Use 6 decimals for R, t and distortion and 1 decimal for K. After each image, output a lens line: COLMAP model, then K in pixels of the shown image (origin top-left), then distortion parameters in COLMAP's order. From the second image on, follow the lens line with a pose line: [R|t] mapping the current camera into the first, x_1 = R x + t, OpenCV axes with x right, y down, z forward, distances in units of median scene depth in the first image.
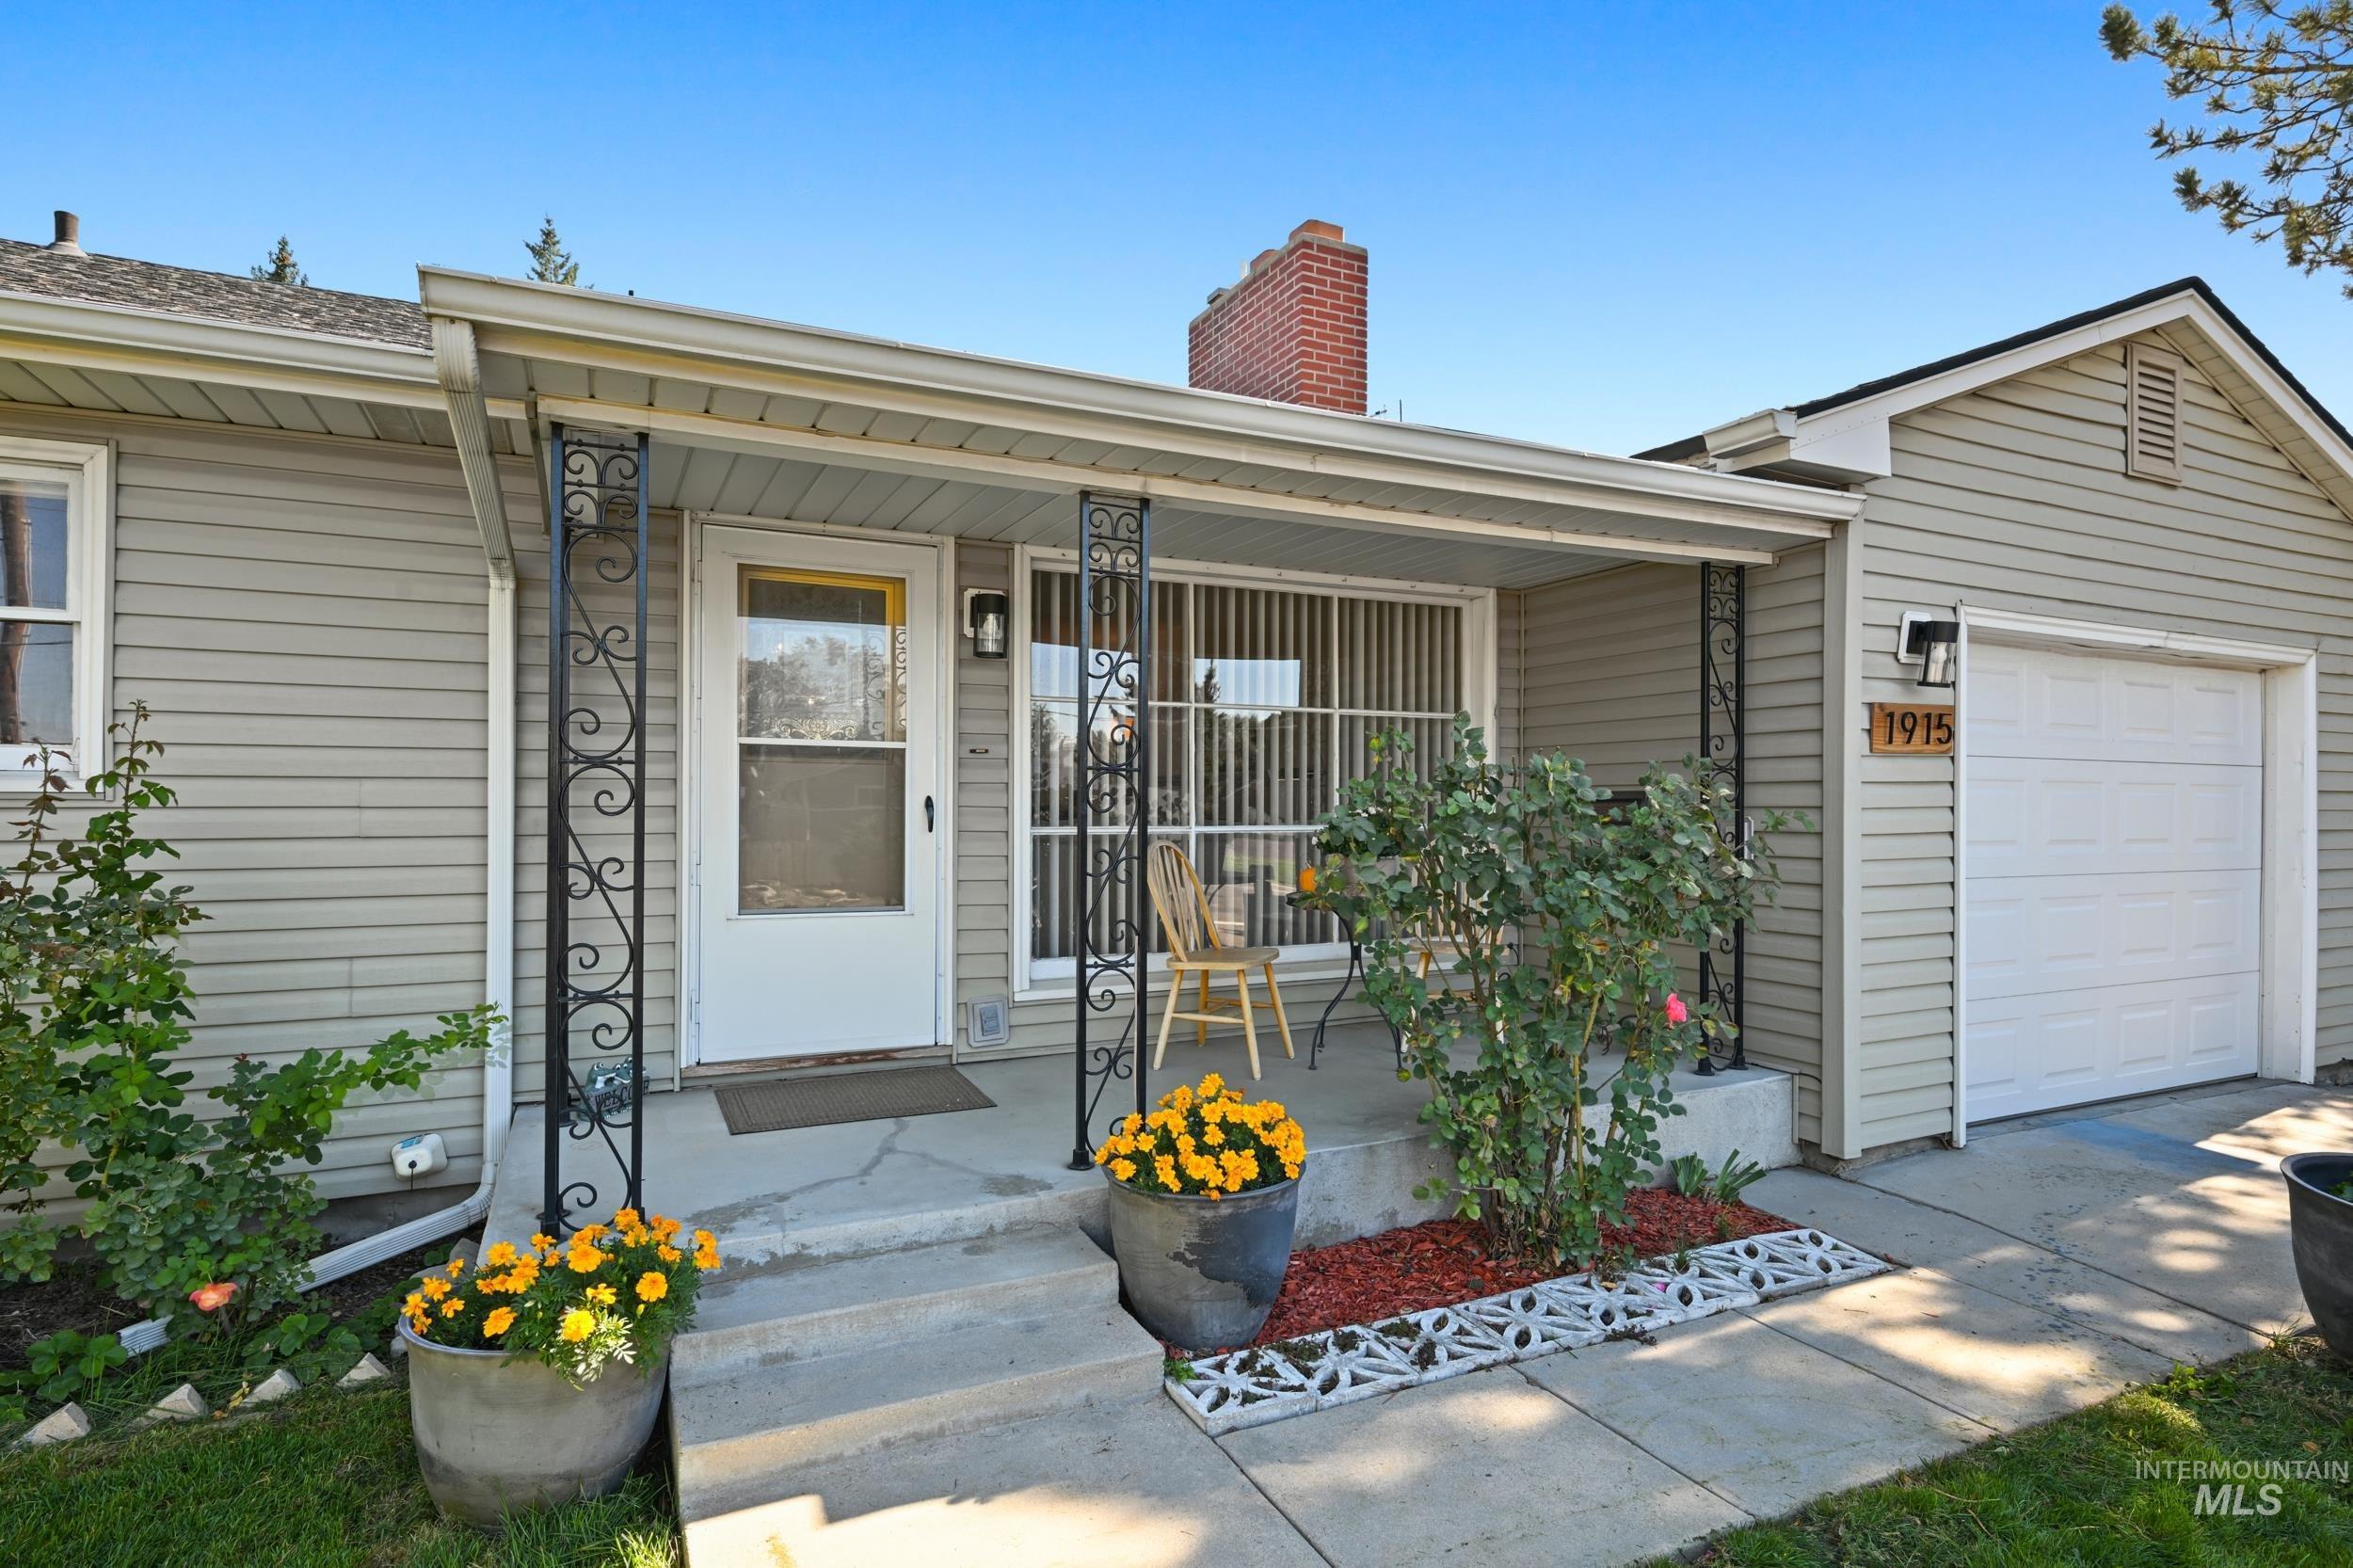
lens RADIAL K [[1211.9, 0, 1176.5], [0, 1211.9, 784.0], [0, 0, 1]] dist [0.000972, 0.000175]
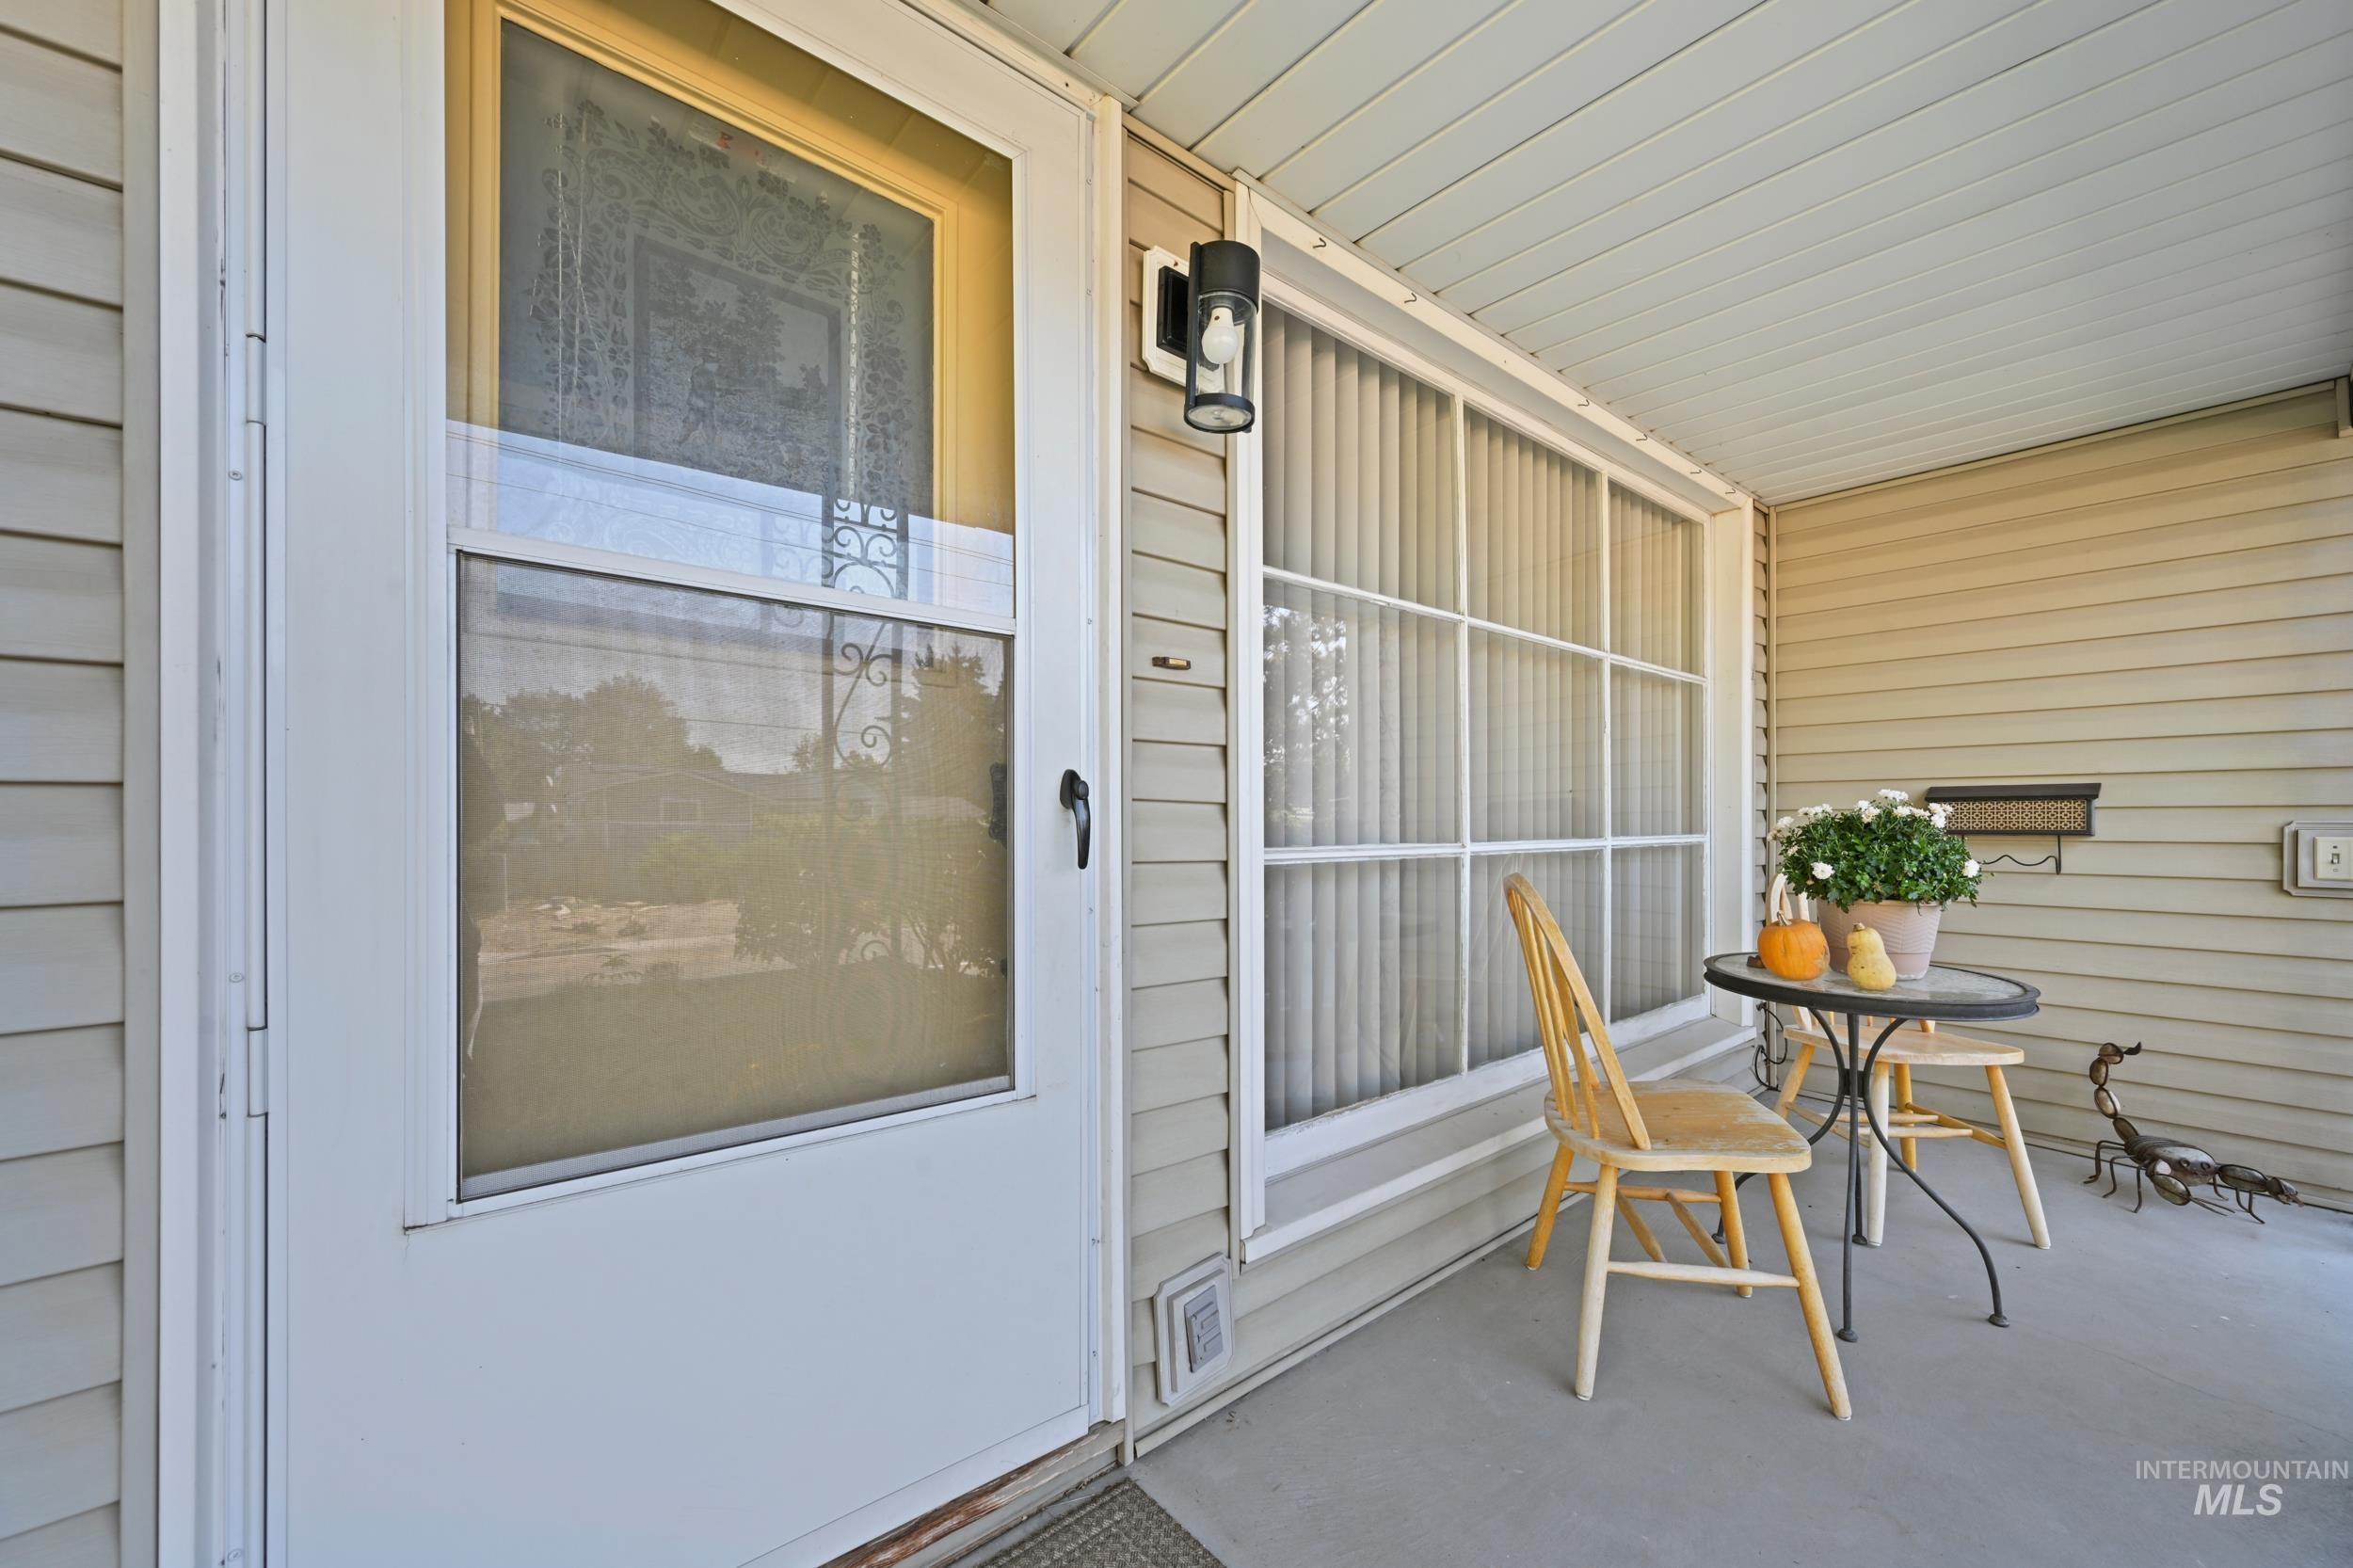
lens RADIAL K [[909.0, 0, 1175.5], [0, 909.0, 804.9], [0, 0, 1]] dist [-0.001273, 0.000094]
pose [[0.966766, -0.000168, 0.255661, -0.240968], [-0.000320, 0.999998, 0.001868, 0.019898], [-0.255661, -0.001887, 0.966765, 0.712446]]
